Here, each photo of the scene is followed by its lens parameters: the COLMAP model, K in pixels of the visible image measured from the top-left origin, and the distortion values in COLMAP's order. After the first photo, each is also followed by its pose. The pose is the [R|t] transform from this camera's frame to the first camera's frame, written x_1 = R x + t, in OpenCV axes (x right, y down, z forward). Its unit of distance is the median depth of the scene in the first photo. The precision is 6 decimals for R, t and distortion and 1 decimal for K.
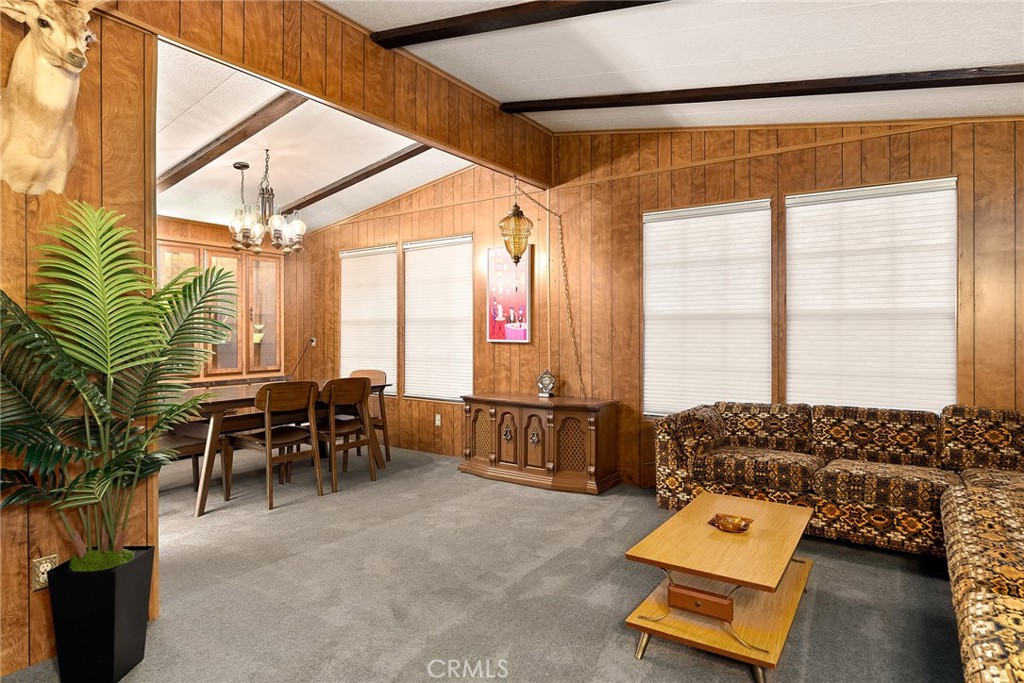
lens RADIAL K [[582.9, 0, 513.2], [0, 582.9, 337.4], [0, 0, 1]] dist [0.001895, 0.000021]
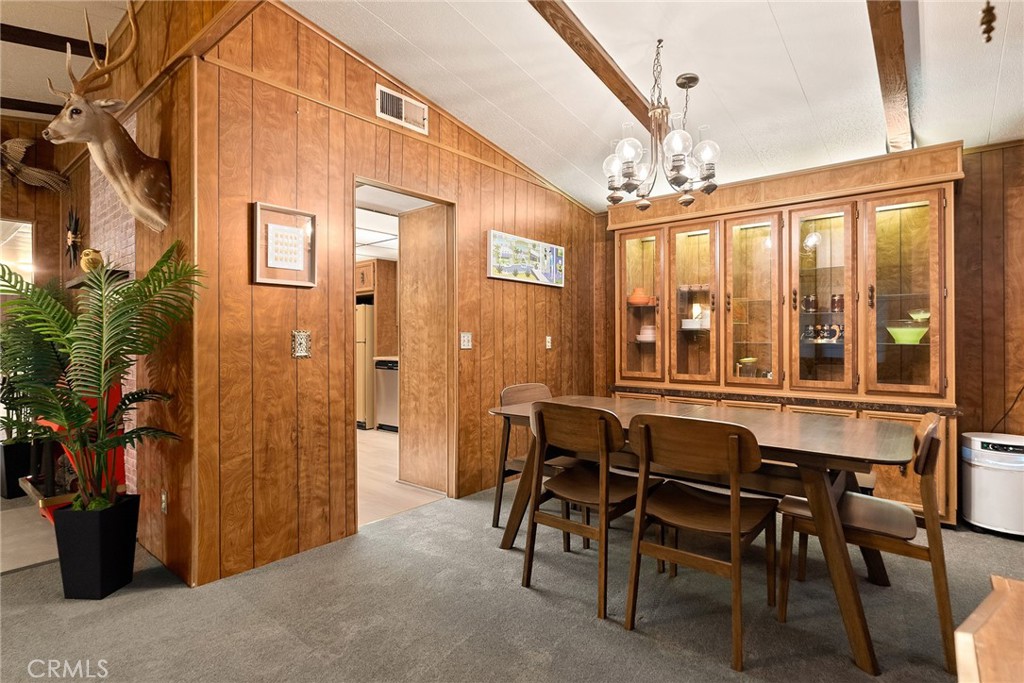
lens RADIAL K [[514.5, 0, 518.9], [0, 514.5, 336.6], [0, 0, 1]] dist [-0.000898, 0.000068]
pose [[-0.084628, 0.006244, -0.996393, 0.134340], [-0.004815, 0.999966, 0.006675, -0.000036], [0.996401, 0.005363, -0.084595, 0.775522]]
